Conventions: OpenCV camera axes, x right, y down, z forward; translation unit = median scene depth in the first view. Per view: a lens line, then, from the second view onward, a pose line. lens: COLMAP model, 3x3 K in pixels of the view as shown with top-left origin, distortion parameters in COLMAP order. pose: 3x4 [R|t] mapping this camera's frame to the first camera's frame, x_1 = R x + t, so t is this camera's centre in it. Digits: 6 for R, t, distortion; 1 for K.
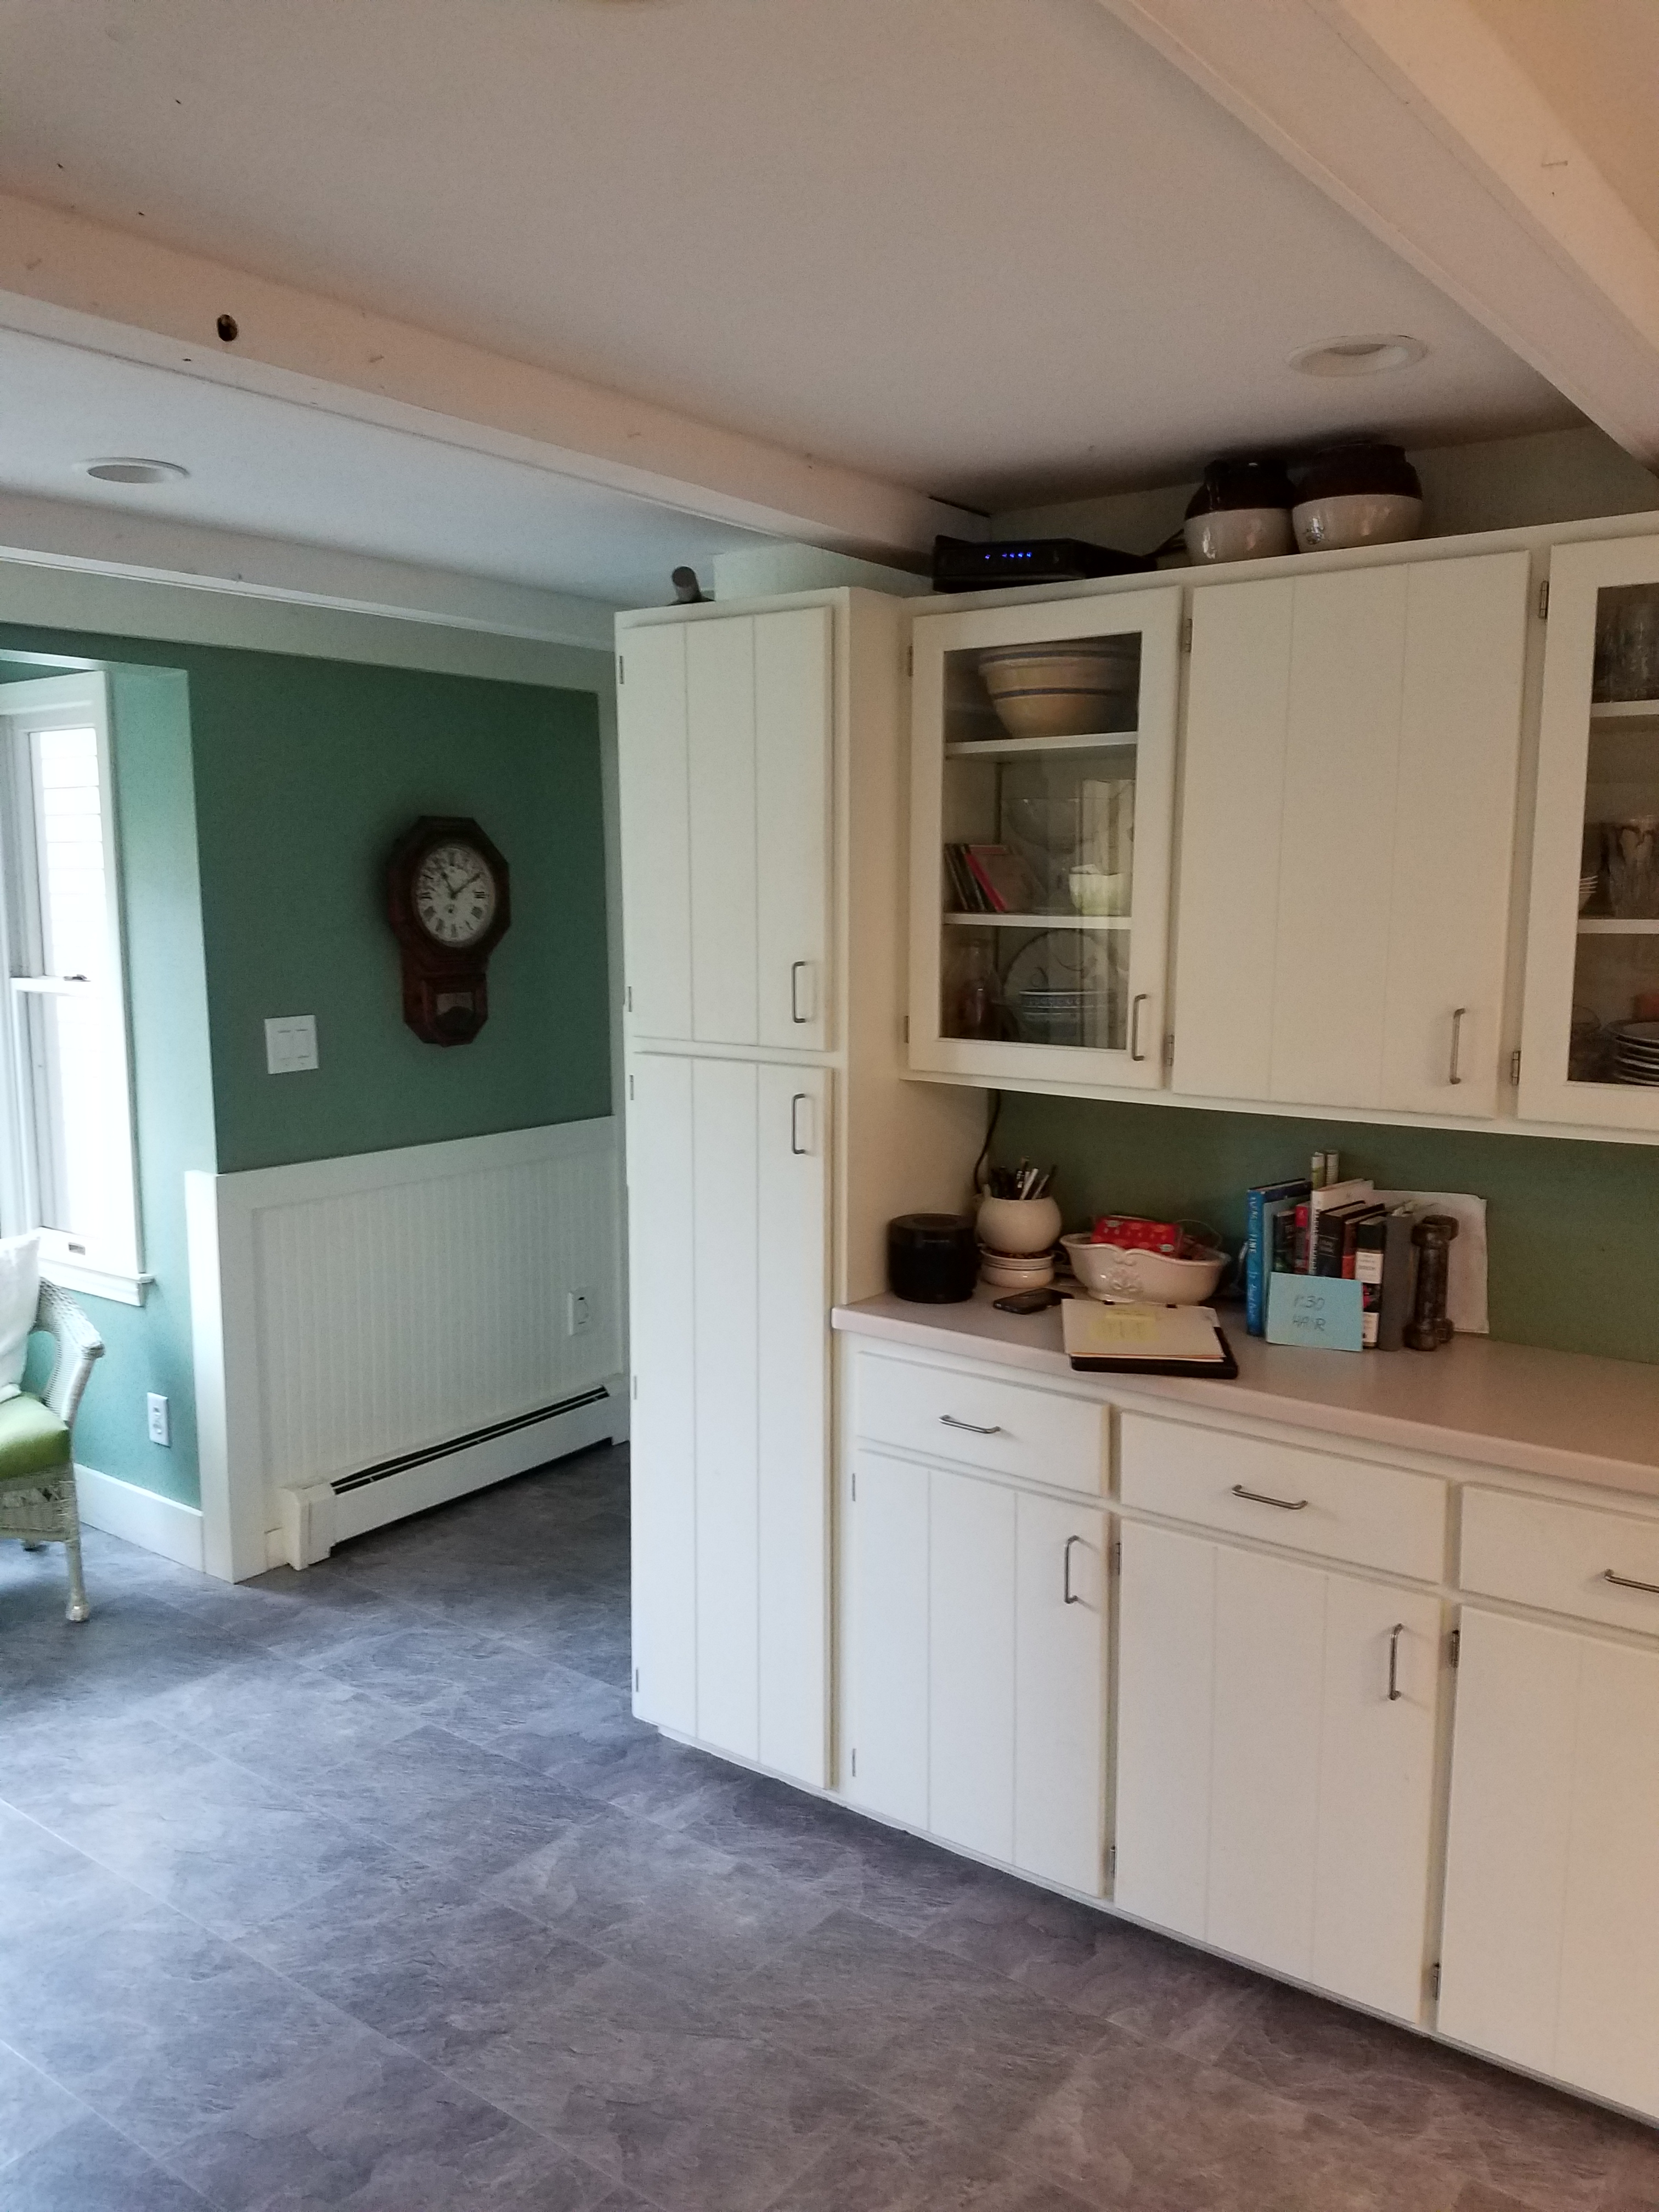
lens RADIAL K [[1769.0, 0, 836.0], [0, 1769.0, 1103.8], [0, 0, 1]] dist [0.100564, -0.123682]
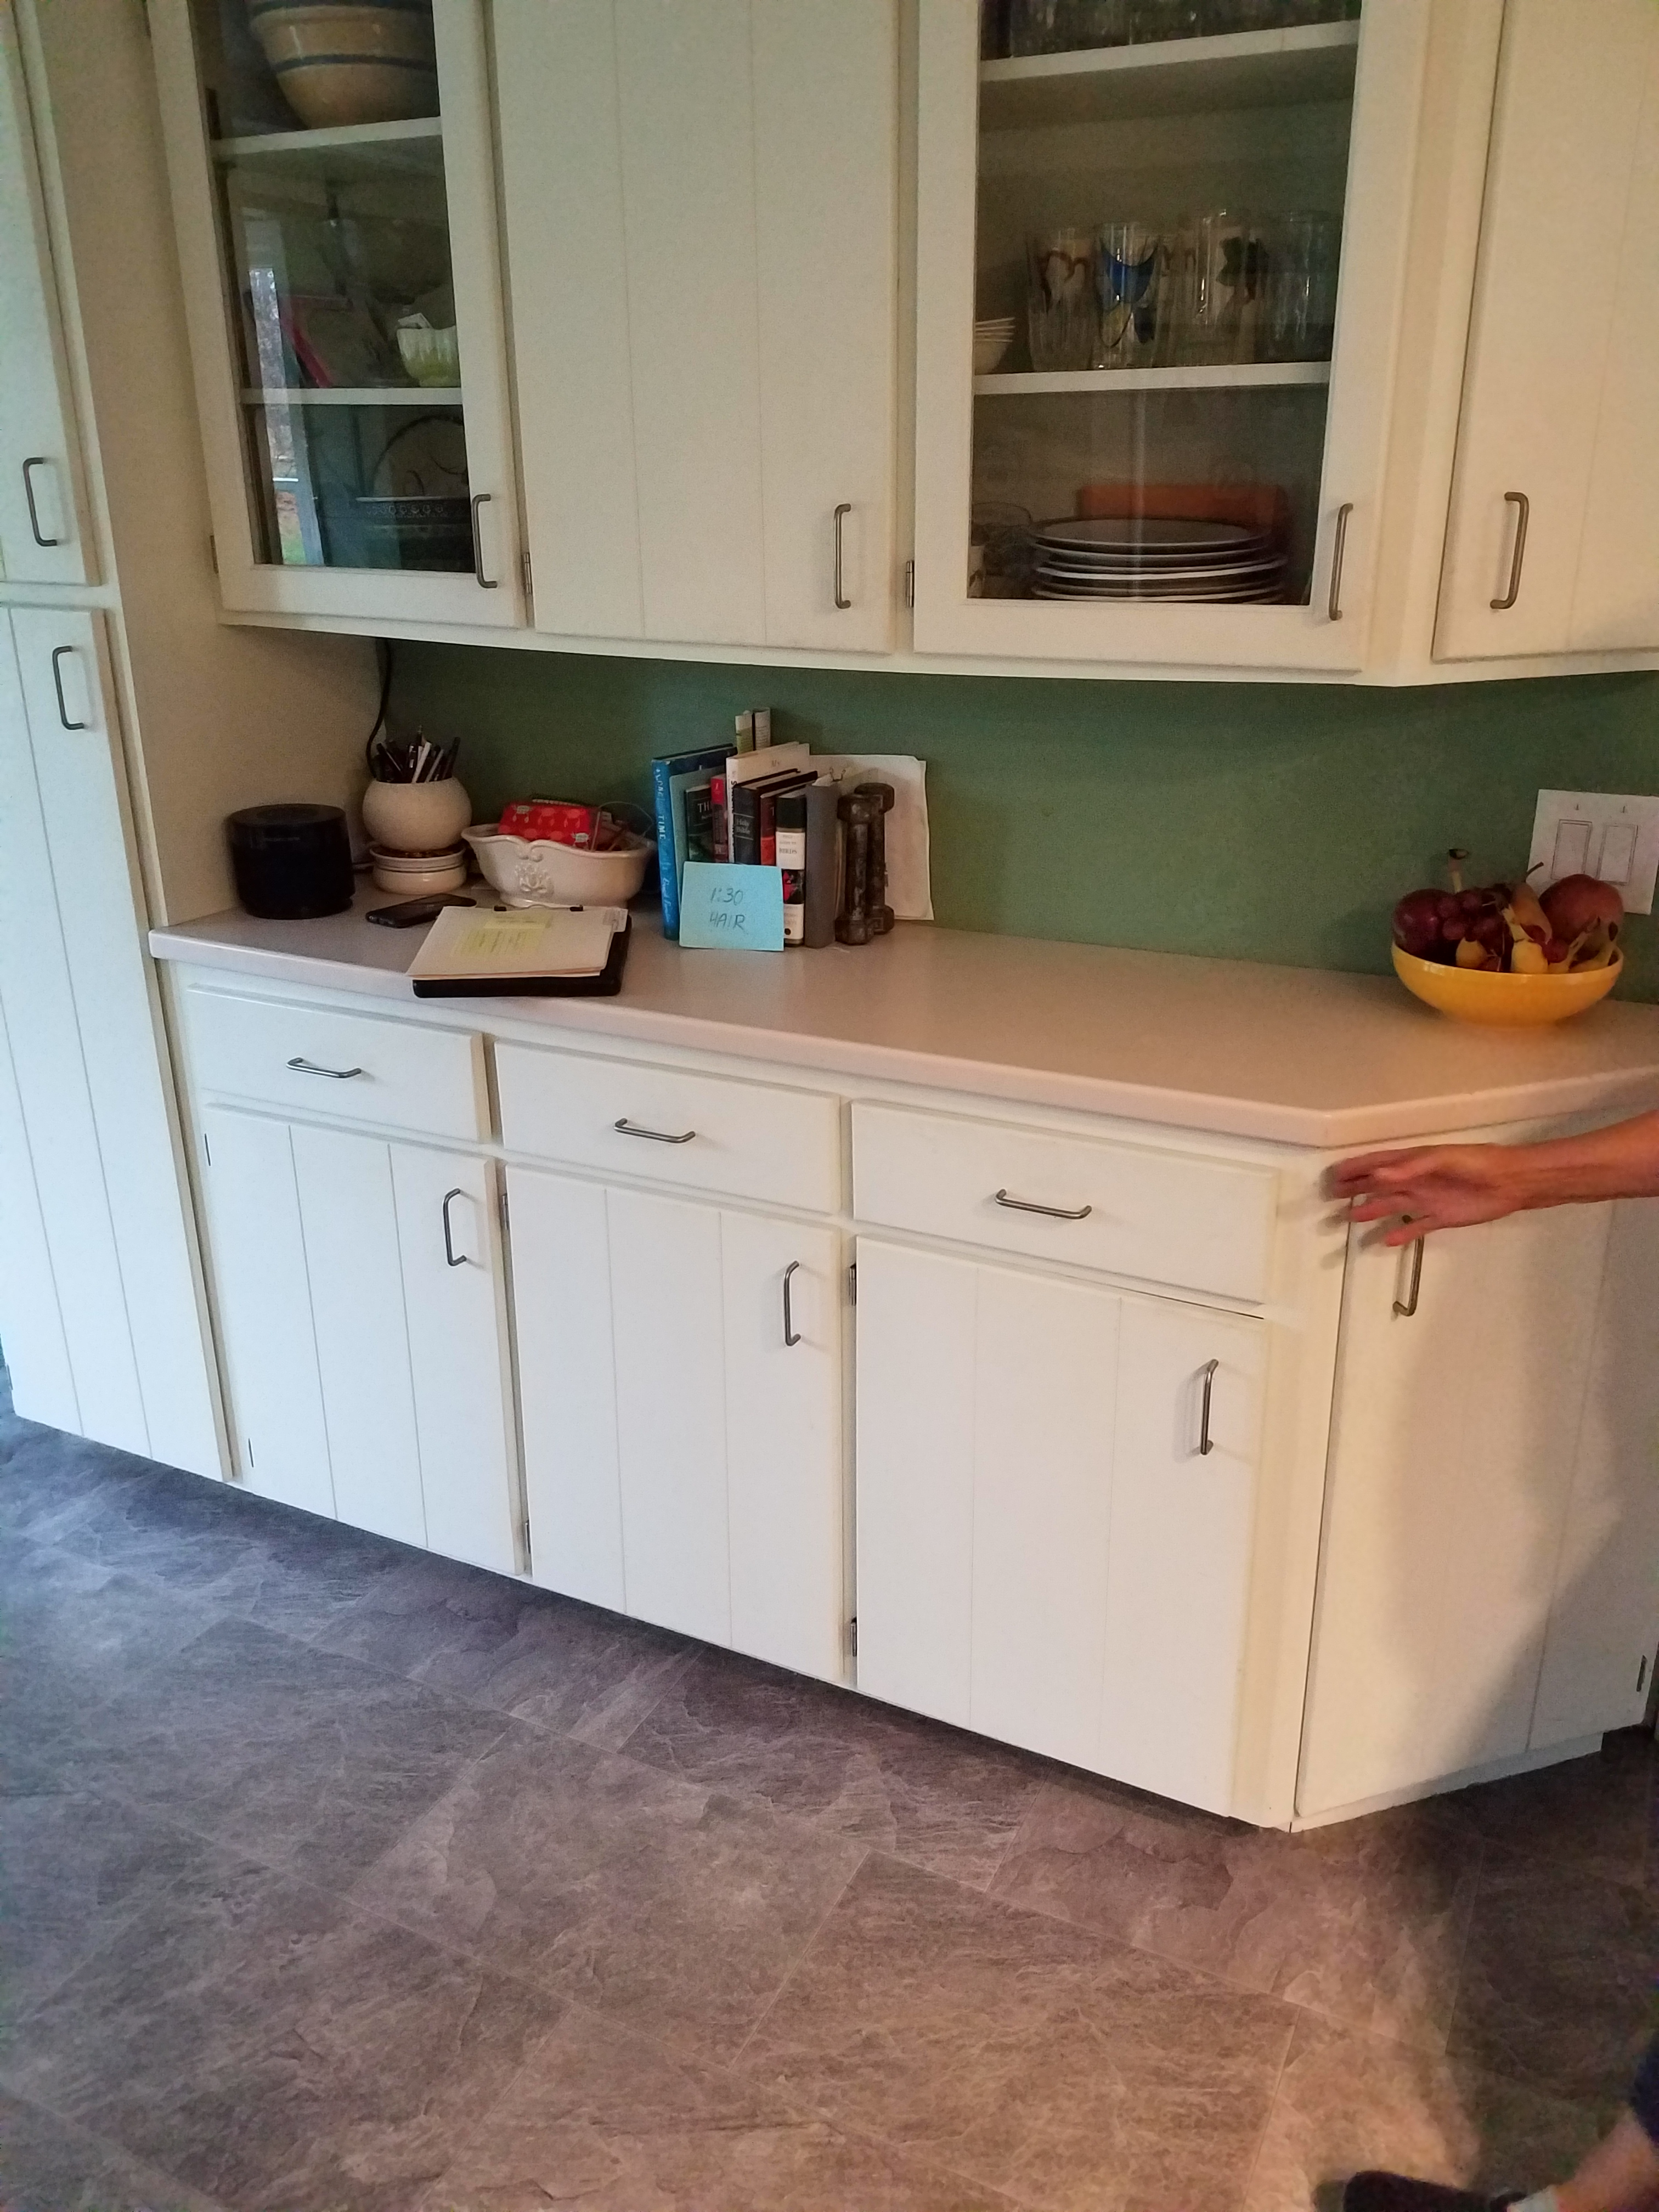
lens RADIAL K [[1745.8, 0, 836.3], [0, 1745.8, 1075.7], [0, 0, 1]] dist [0.112891, -0.173262]
pose [[0.985546, -0.064866, 0.156501, 0.186995], [0.030460, 0.976587, 0.212957, 0.022050], [-0.166650, -0.205112, 0.964446, 0.193268]]
